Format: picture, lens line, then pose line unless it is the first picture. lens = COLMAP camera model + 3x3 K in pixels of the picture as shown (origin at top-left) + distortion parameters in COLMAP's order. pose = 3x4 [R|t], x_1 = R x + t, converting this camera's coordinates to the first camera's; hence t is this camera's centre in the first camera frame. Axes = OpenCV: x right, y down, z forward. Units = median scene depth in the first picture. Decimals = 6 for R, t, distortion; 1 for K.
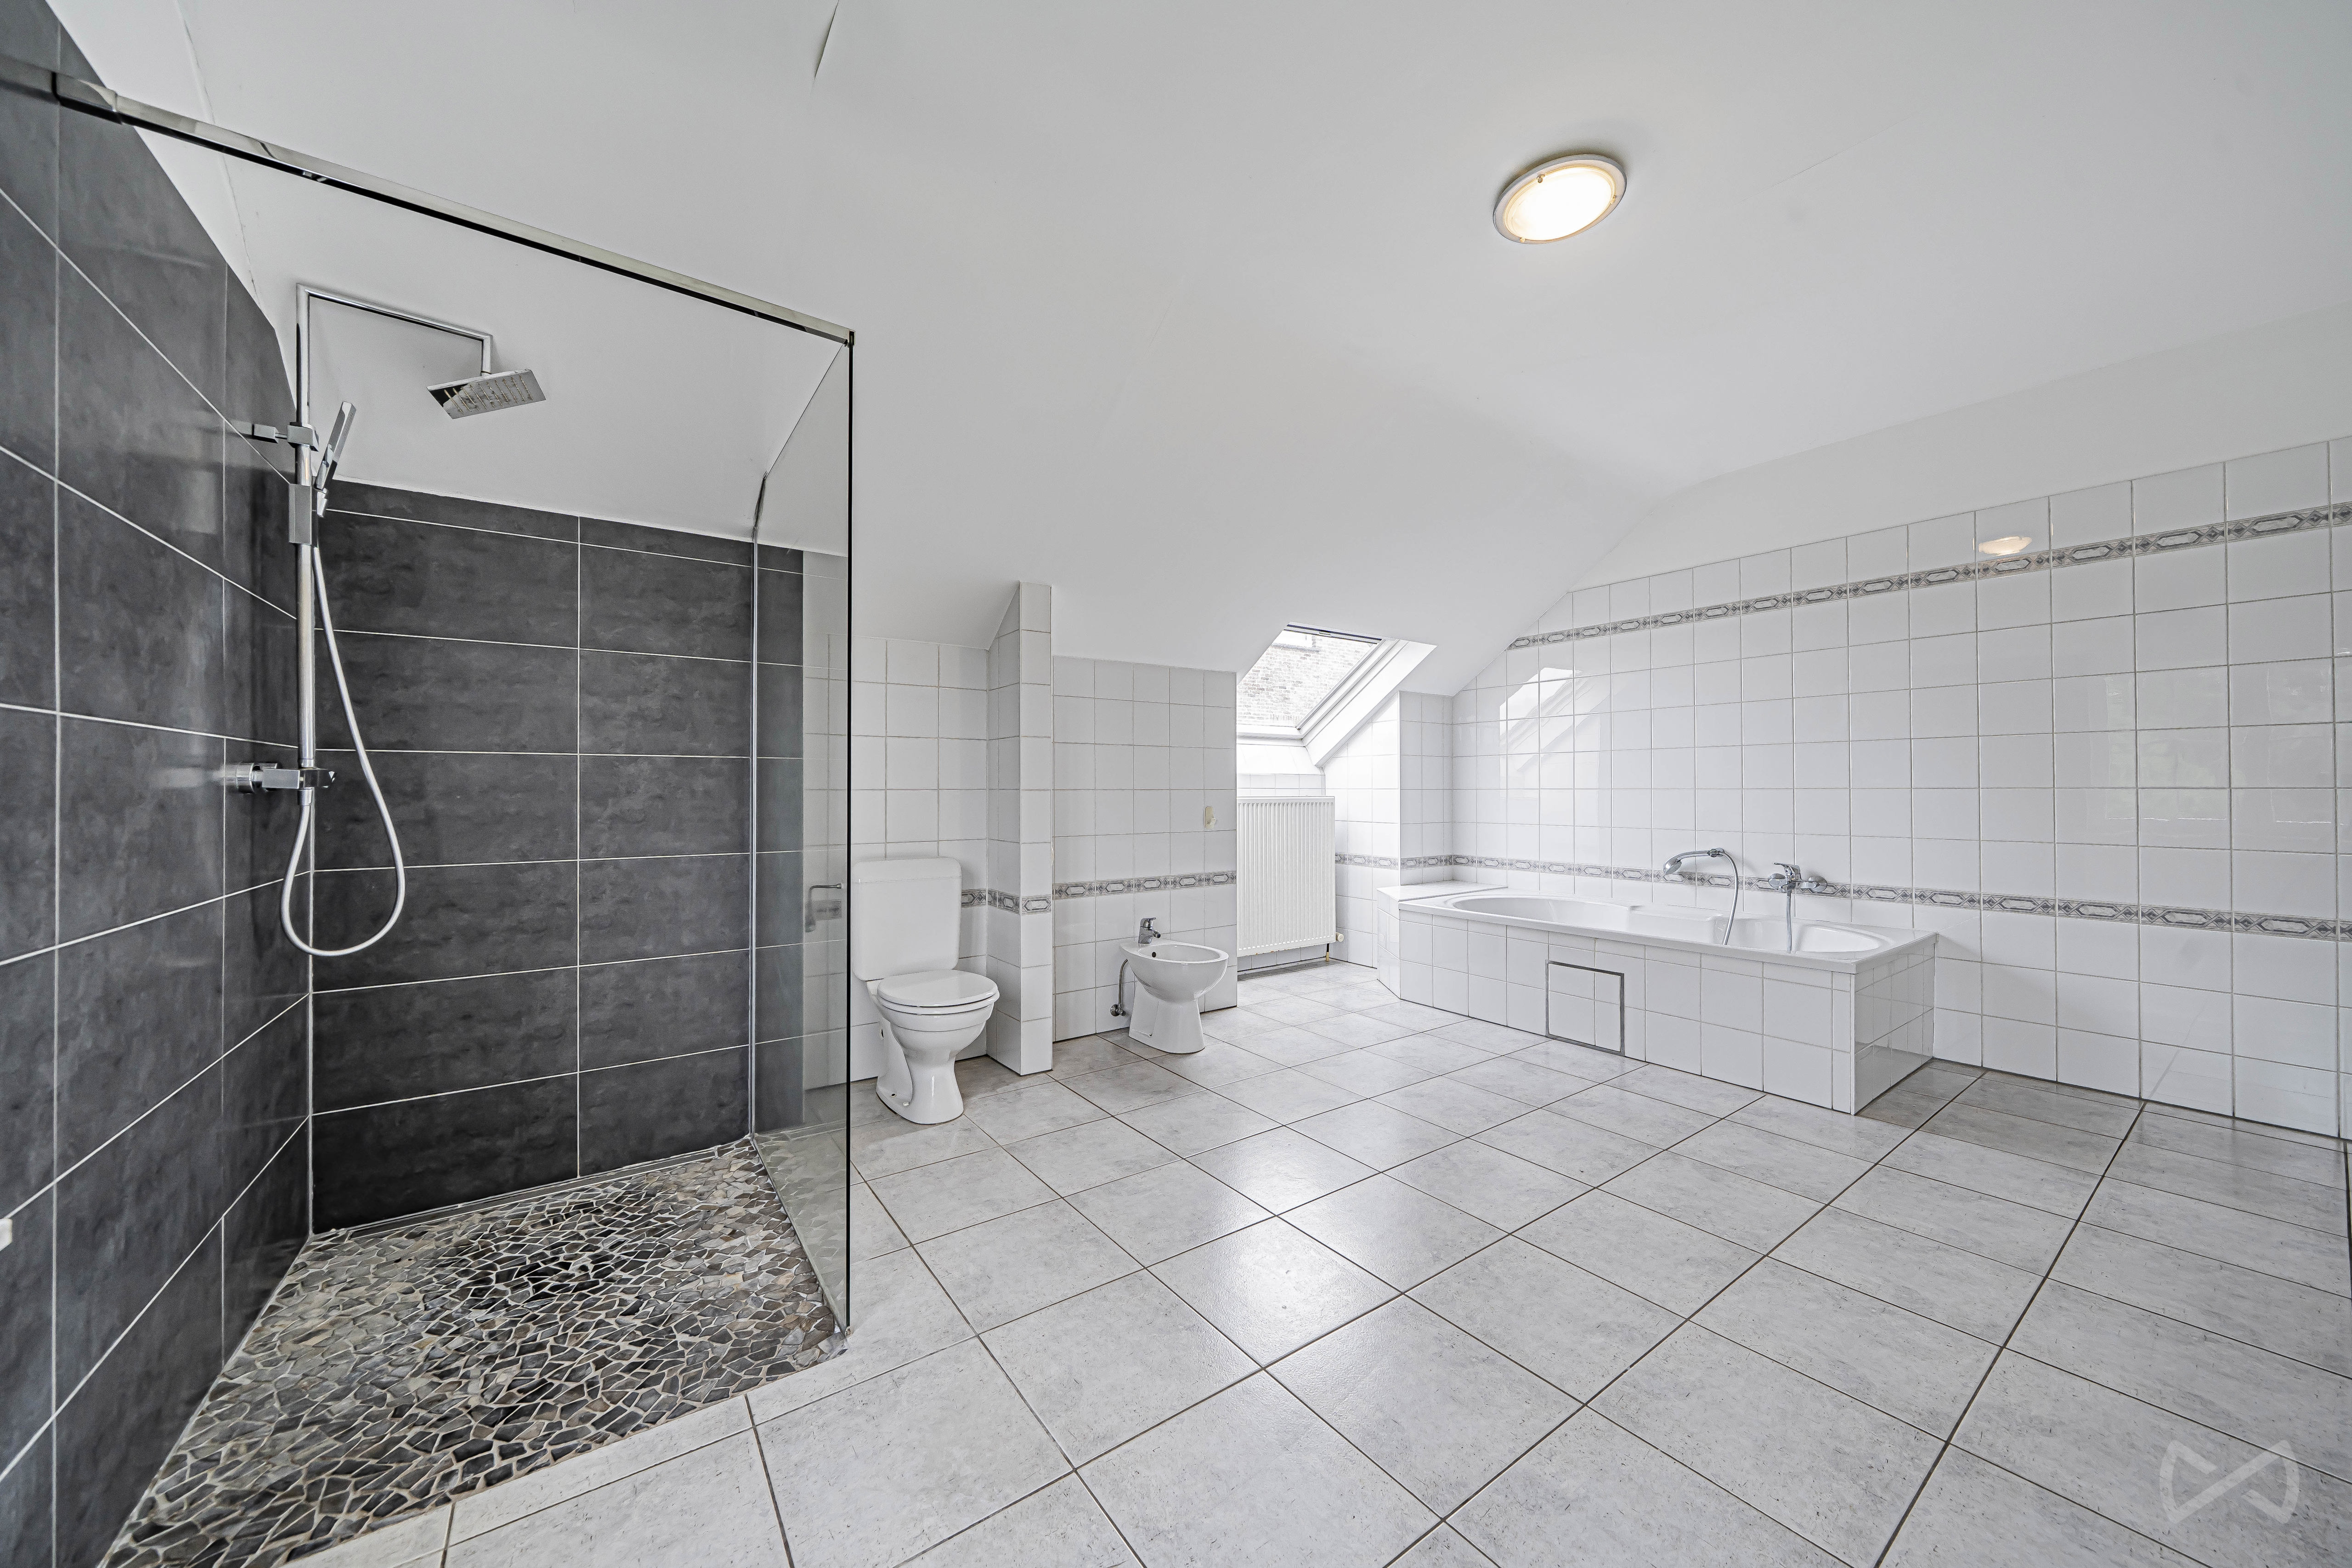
lens RADIAL K [[806.2, 0, 1170.6], [0, 806.2, 784.5], [0, 0, 1]] dist [-0.003420, -0.000415]
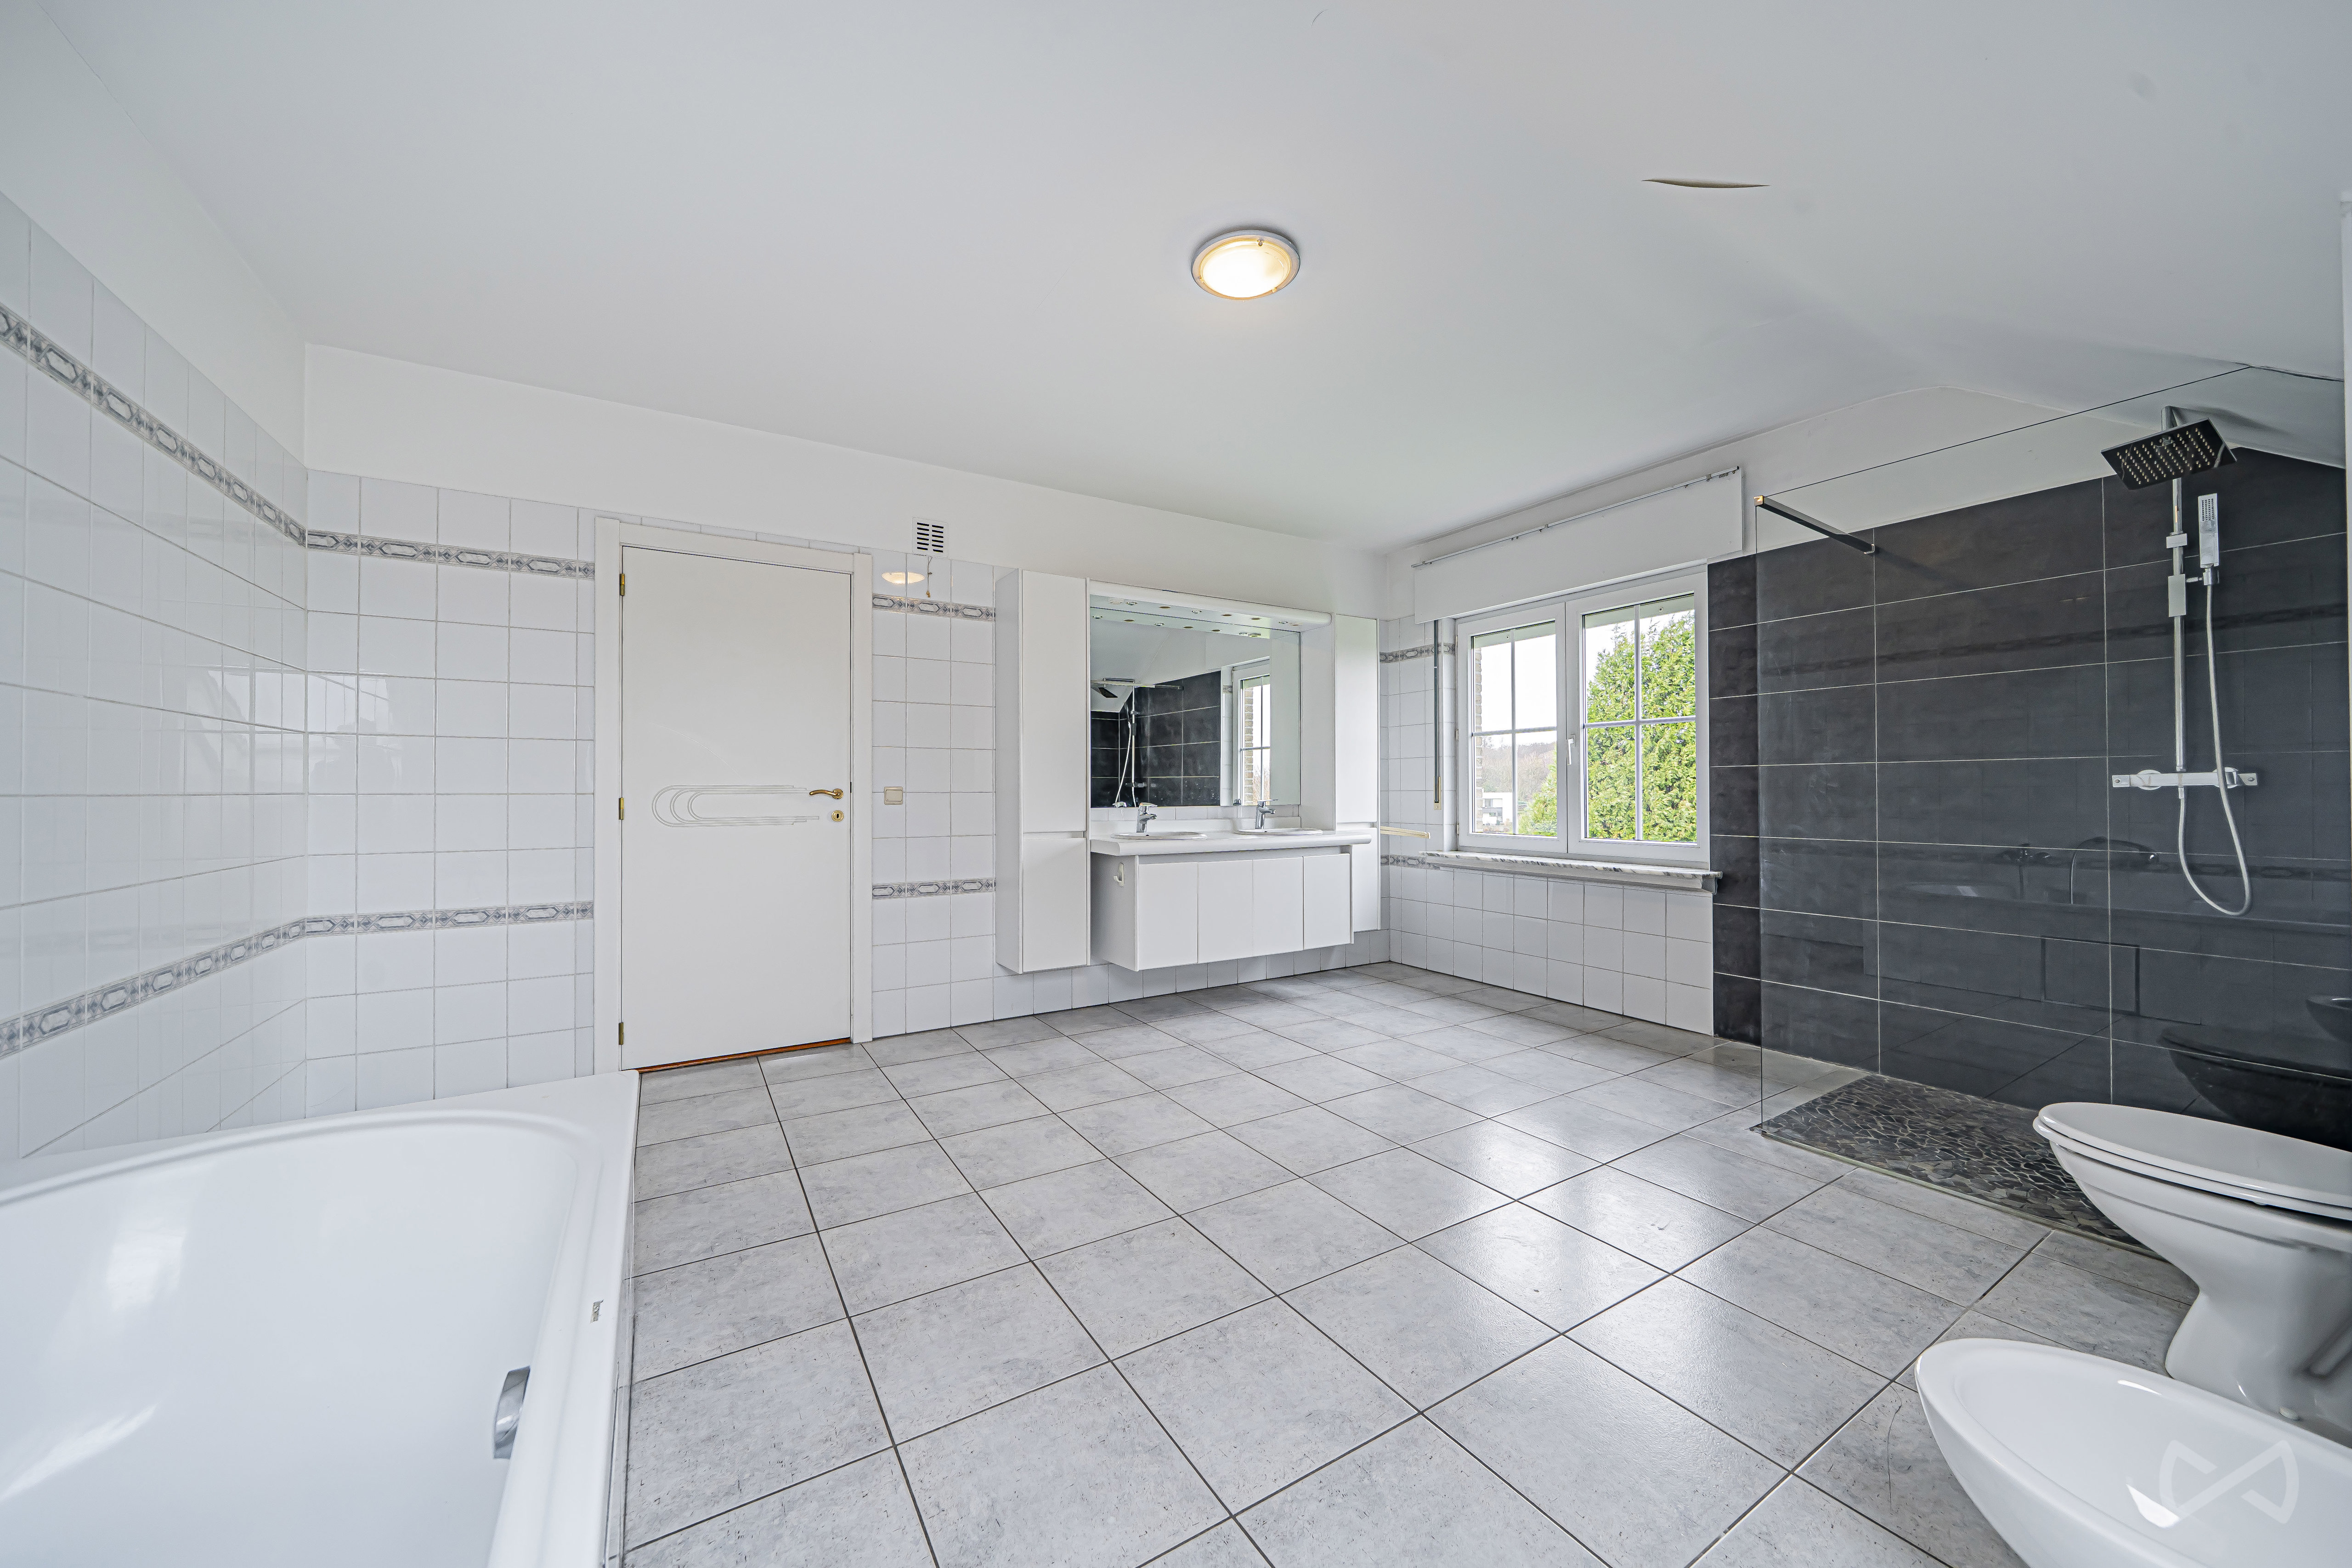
lens RADIAL K [[806.2, 0, 1169.1], [0, 806.2, 784.9], [0, 0, 1]] dist [-0.003420, -0.000415]
pose [[-0.997103, 0.004208, 0.075953, 0.552063], [0.003391, 0.999935, -0.010878, 0.008419], [-0.075994, -0.010589, -0.997052, 2.309497]]
